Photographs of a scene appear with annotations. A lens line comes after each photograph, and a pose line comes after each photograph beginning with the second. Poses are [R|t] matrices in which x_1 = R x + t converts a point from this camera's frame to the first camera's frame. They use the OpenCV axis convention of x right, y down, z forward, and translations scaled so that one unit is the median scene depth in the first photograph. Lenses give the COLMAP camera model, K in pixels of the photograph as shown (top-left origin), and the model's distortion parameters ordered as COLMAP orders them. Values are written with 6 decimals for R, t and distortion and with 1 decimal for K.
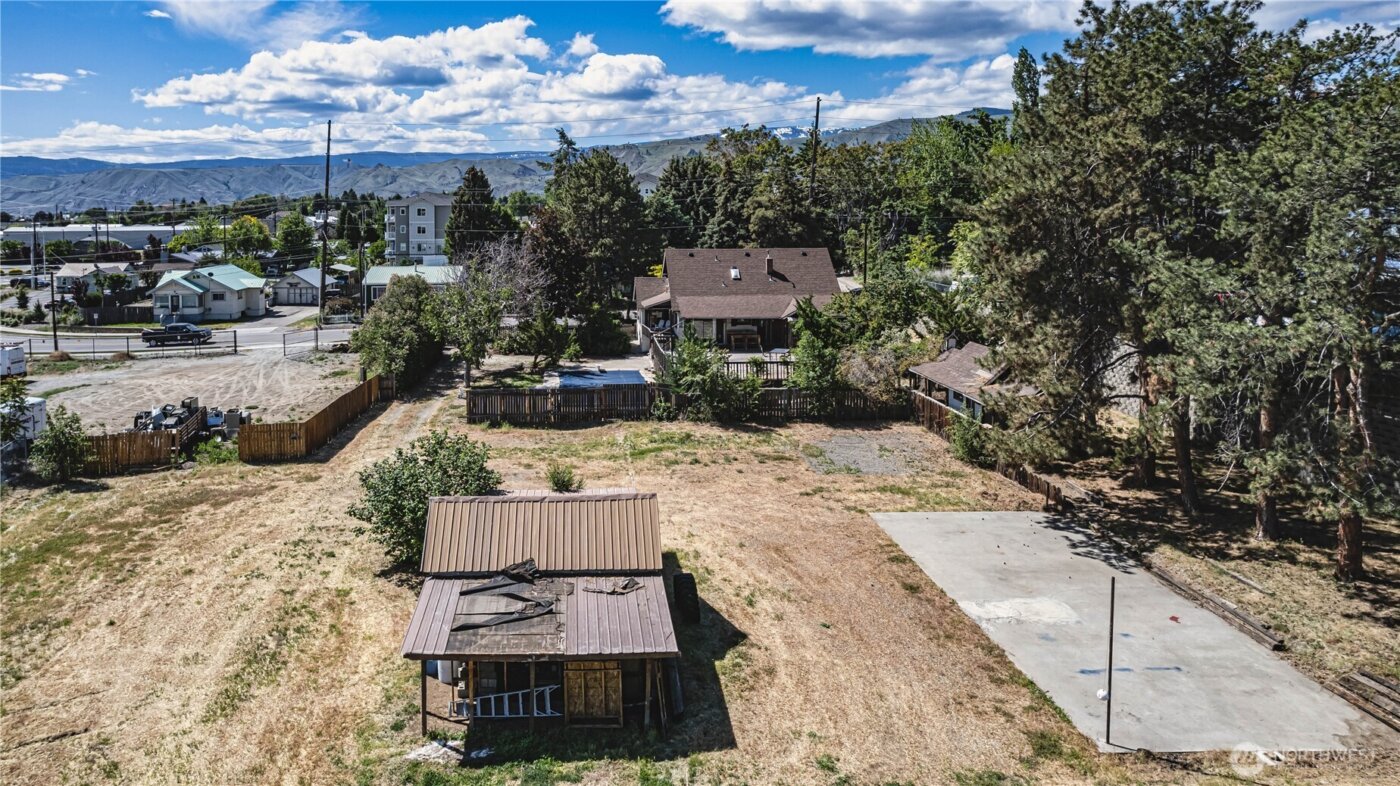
lens RADIAL K [[937.7, 0, 583.9], [0, 937.7, 259.5], [0, 0, 1]] dist [-0.048215, 0.034699]
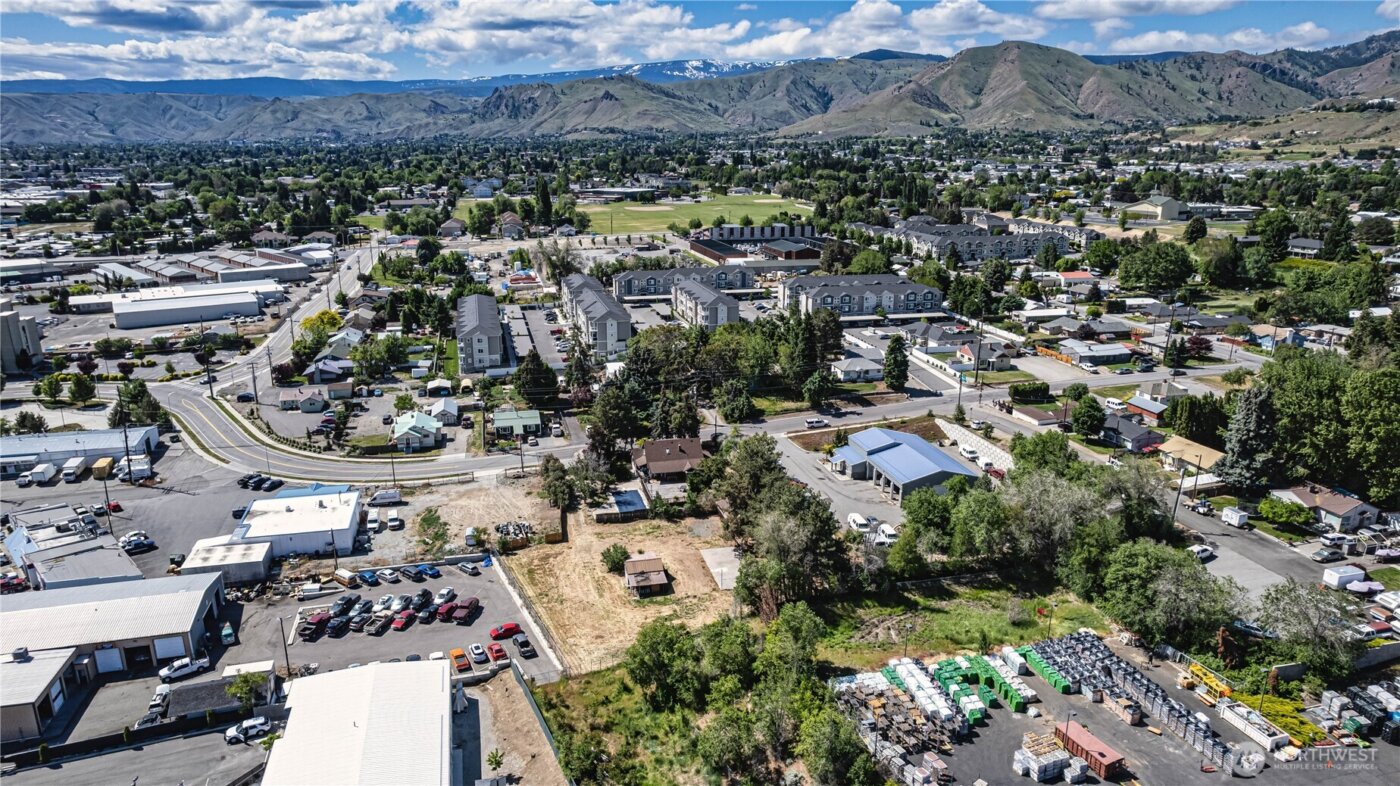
lens RADIAL K [[901.7, 0, 700.0], [0, 901.7, 393.0], [0, 0, 1]] dist [-0.070538, 0.080545]
pose [[0.976929, -0.051104, 0.207359, -0.601352], [0.004610, 0.975768, 0.218758, -1.492441], [-0.213514, -0.212755, 0.953492, -3.174848]]
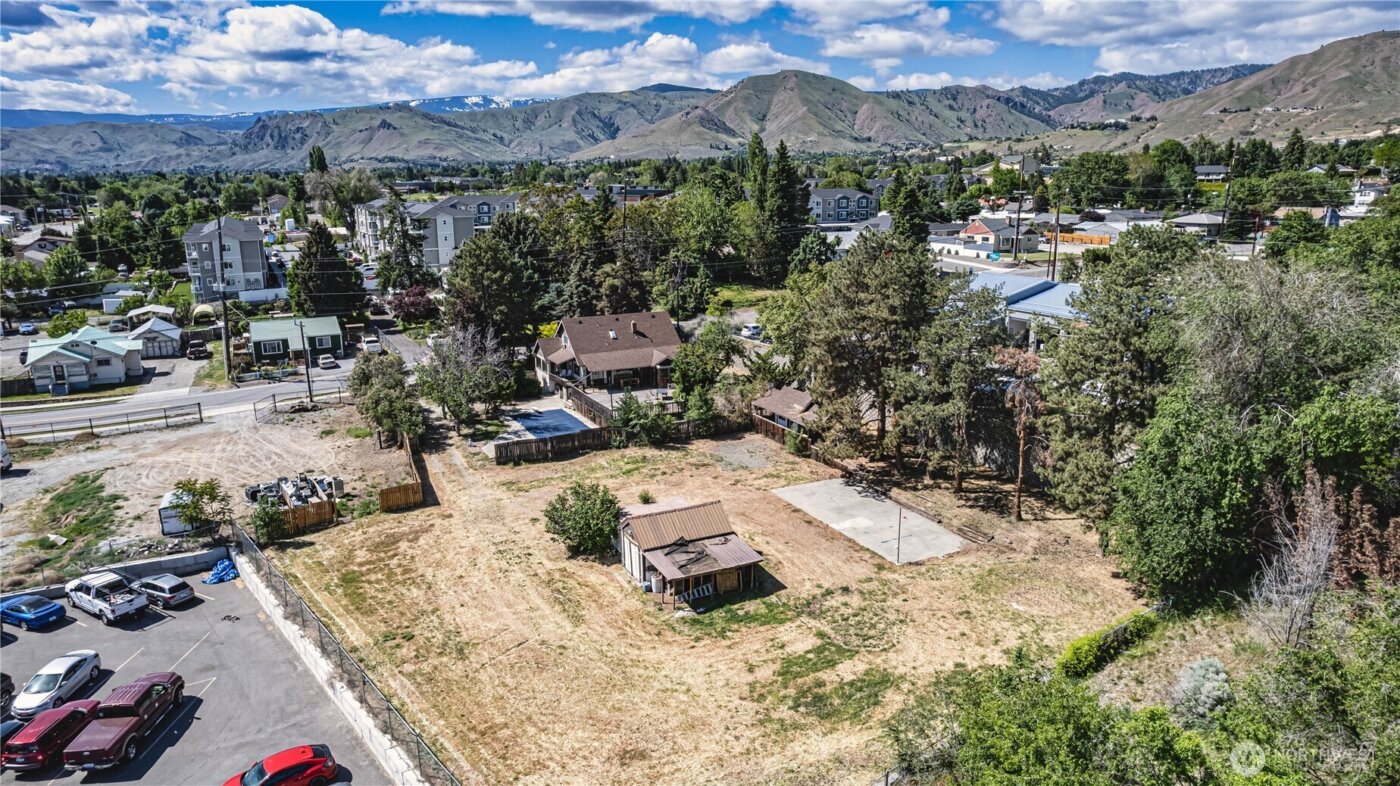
lens RADIAL K [[901.7, 0, 700.0], [0, 901.7, 393.0], [0, 0, 1]] dist [-0.070538, 0.080545]
pose [[0.902288, -0.100422, 0.419275, -0.613656], [0.023708, 0.982580, 0.184320, -0.294318], [-0.430481, -0.156370, 0.888951, -0.635932]]
